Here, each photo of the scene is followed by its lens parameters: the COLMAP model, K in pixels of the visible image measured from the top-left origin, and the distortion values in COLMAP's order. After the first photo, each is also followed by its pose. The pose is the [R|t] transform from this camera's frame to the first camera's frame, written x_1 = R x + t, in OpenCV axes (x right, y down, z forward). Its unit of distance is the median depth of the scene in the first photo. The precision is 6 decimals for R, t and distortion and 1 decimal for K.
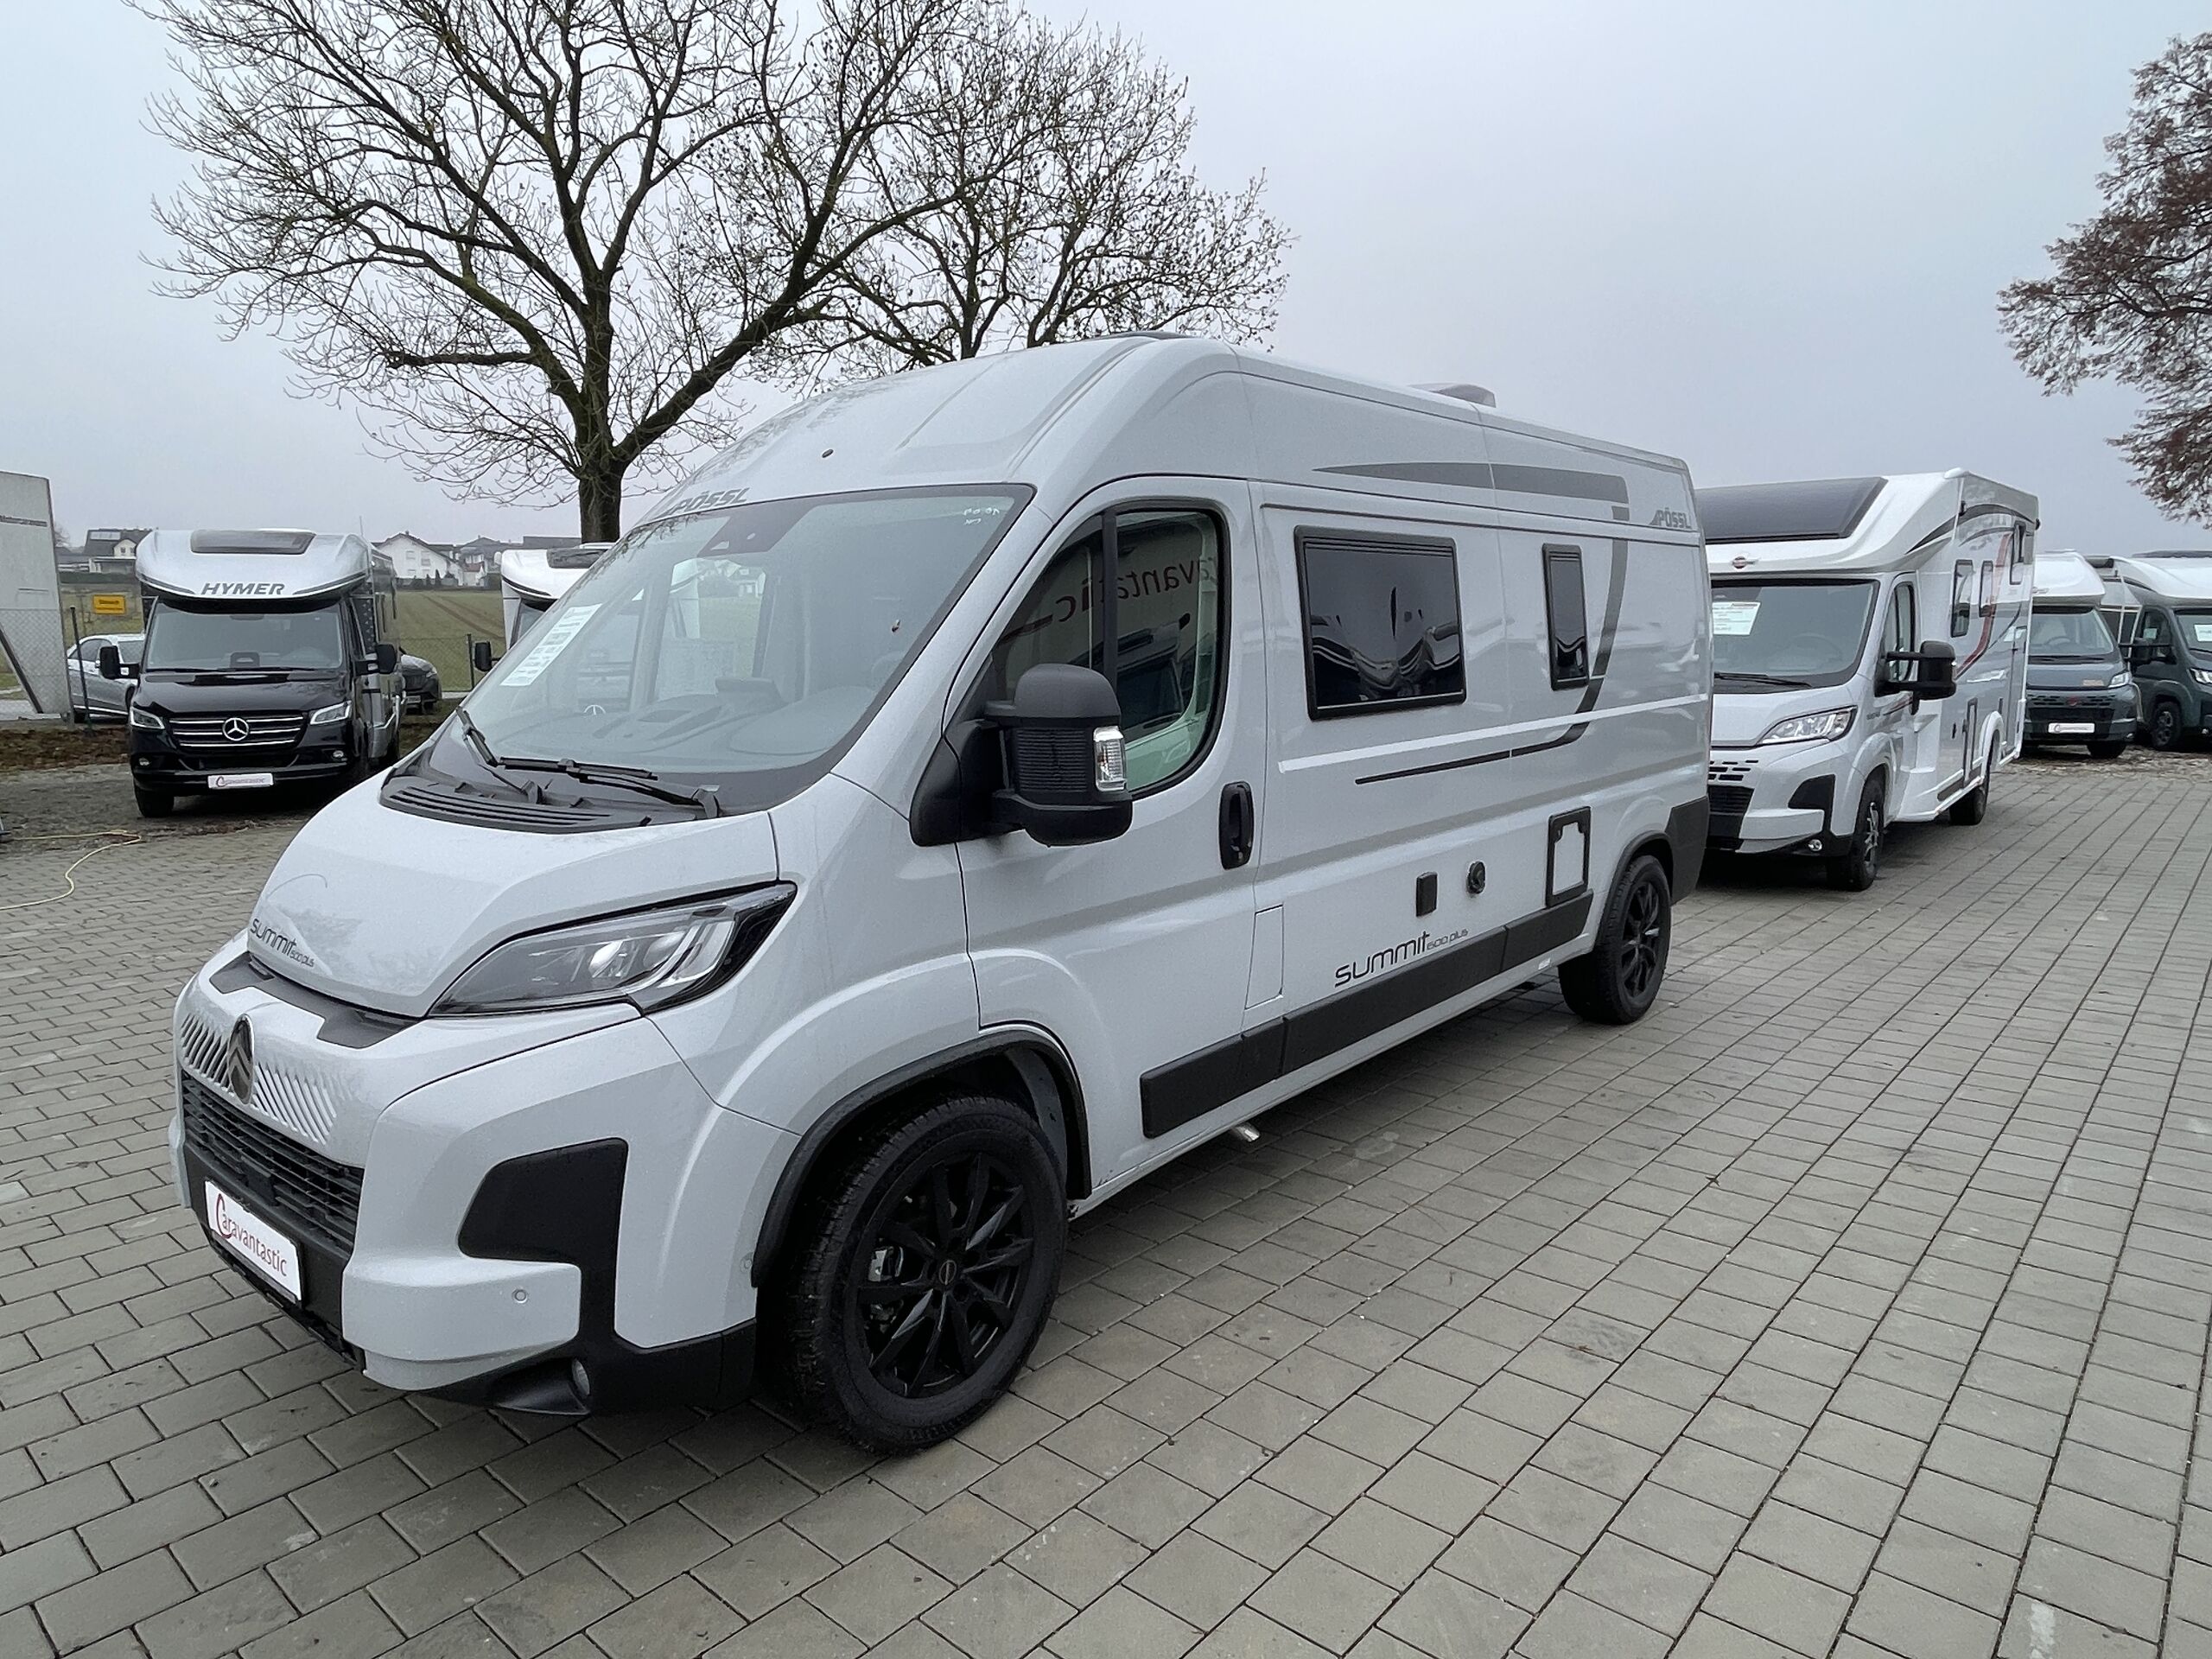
lens RADIAL K [[1364.3, 0, 1105.0], [0, 1364.3, 845.4], [0, 0, 1]] dist [0.002376, -0.005774]
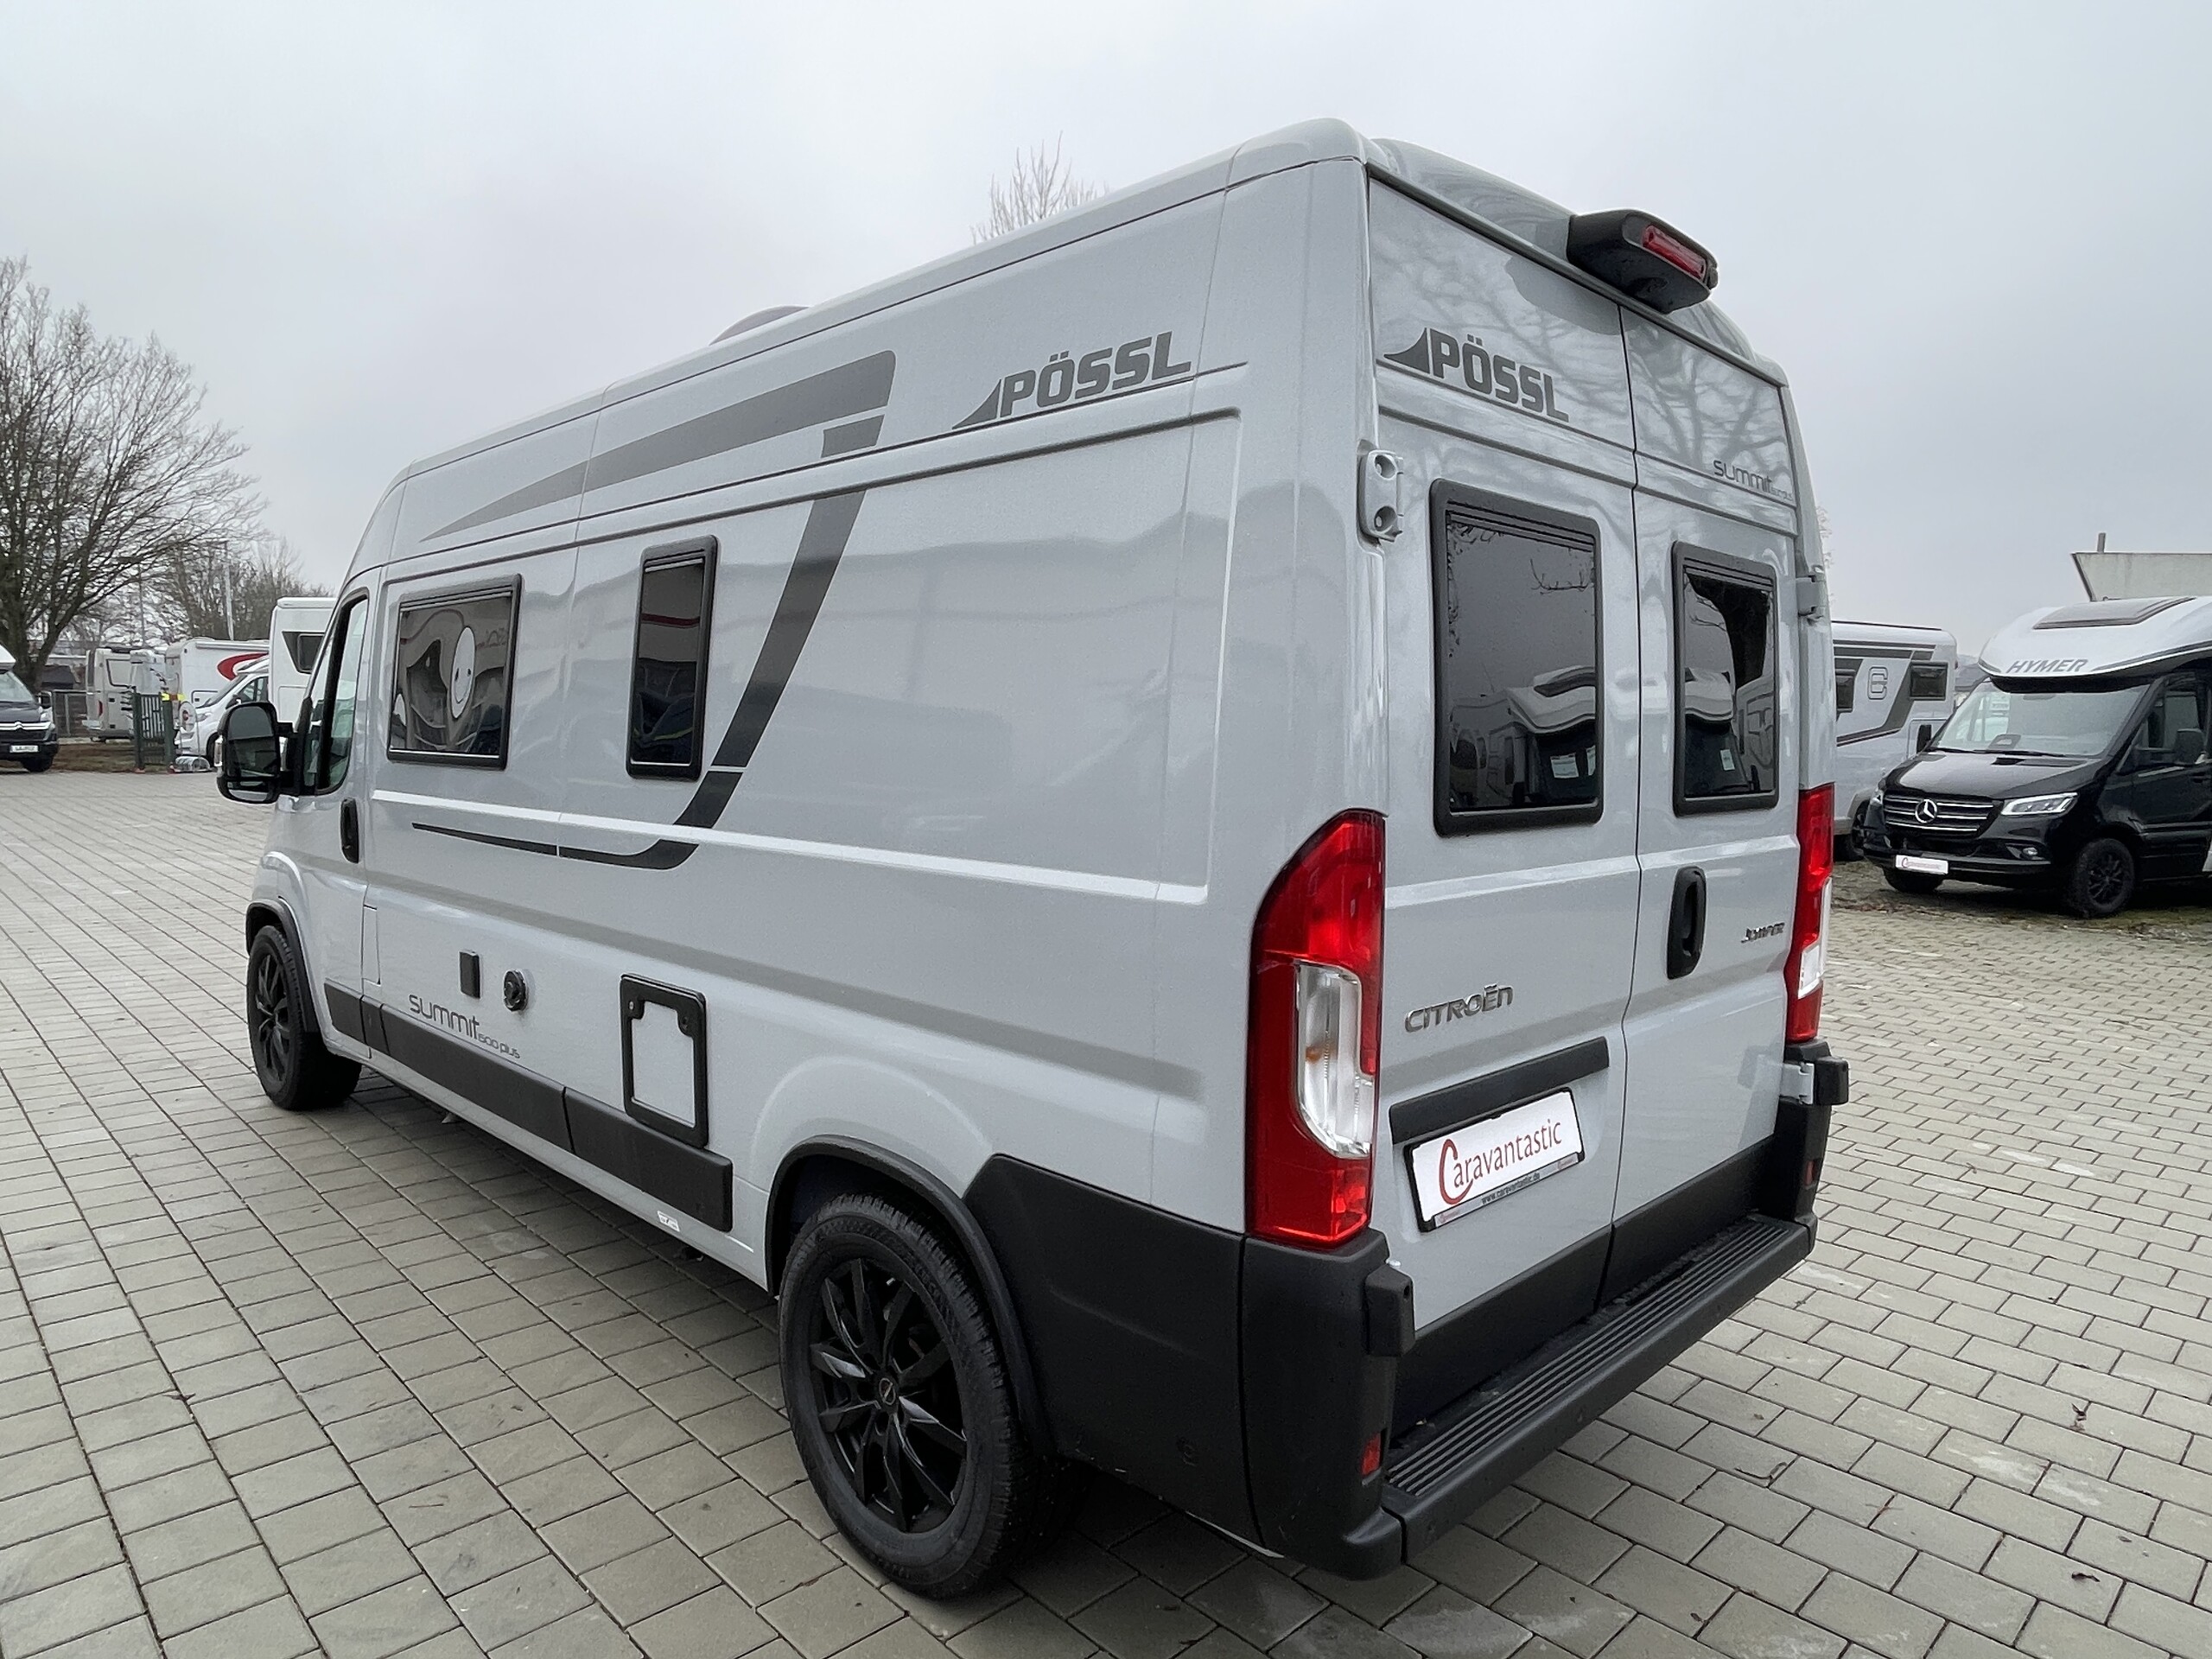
lens RADIAL K [[1364.3, 0, 1105.0], [0, 1364.3, 845.4], [0, 0, 1]] dist [0.002376, -0.005774]
pose [[-0.082147, 0.103394, -0.991242, 1.269798], [-0.168140, 0.978909, 0.116042, -0.259993], [0.982334, 0.176200, -0.063029, 1.695821]]
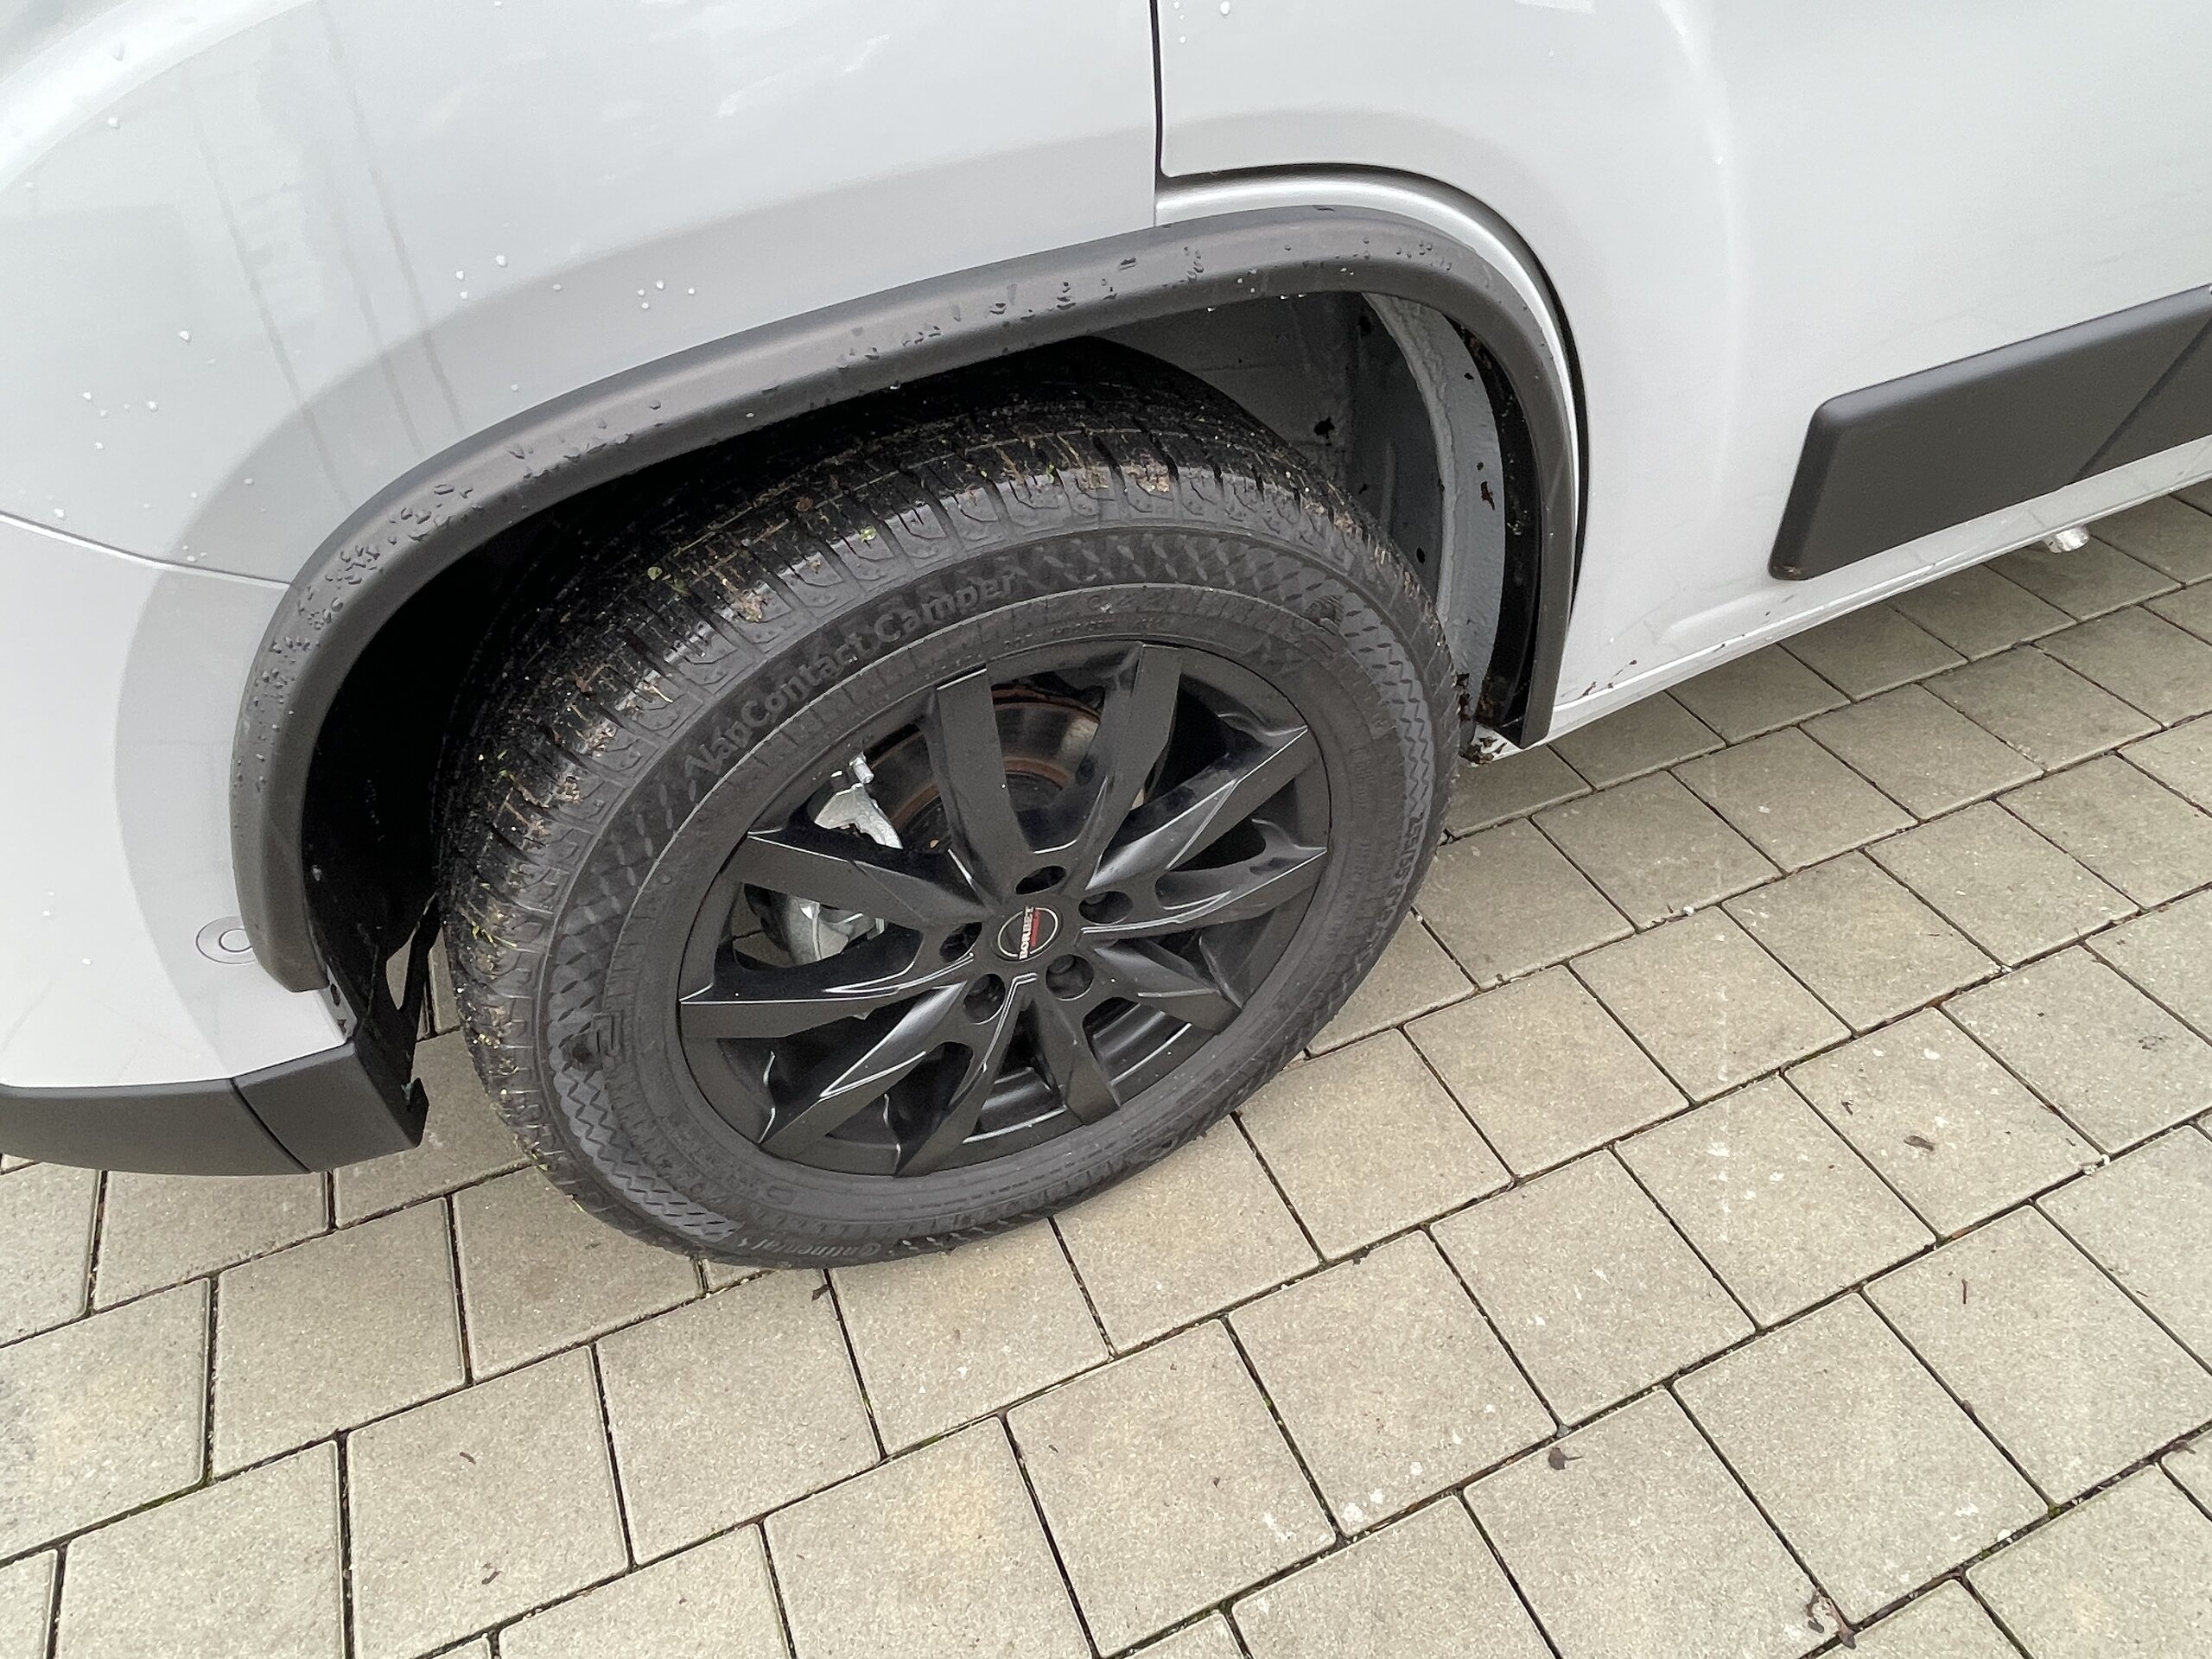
lens RADIAL K [[1364.3, 0, 1105.0], [0, 1364.3, 845.4], [0, 0, 1]] dist [0.002376, -0.005774]
pose [[0.906087, 0.283826, -0.313766, 0.004668], [-0.044363, 0.801250, 0.596682, 0.064539], [0.420759, -0.526727, 0.738594, 0.579313]]
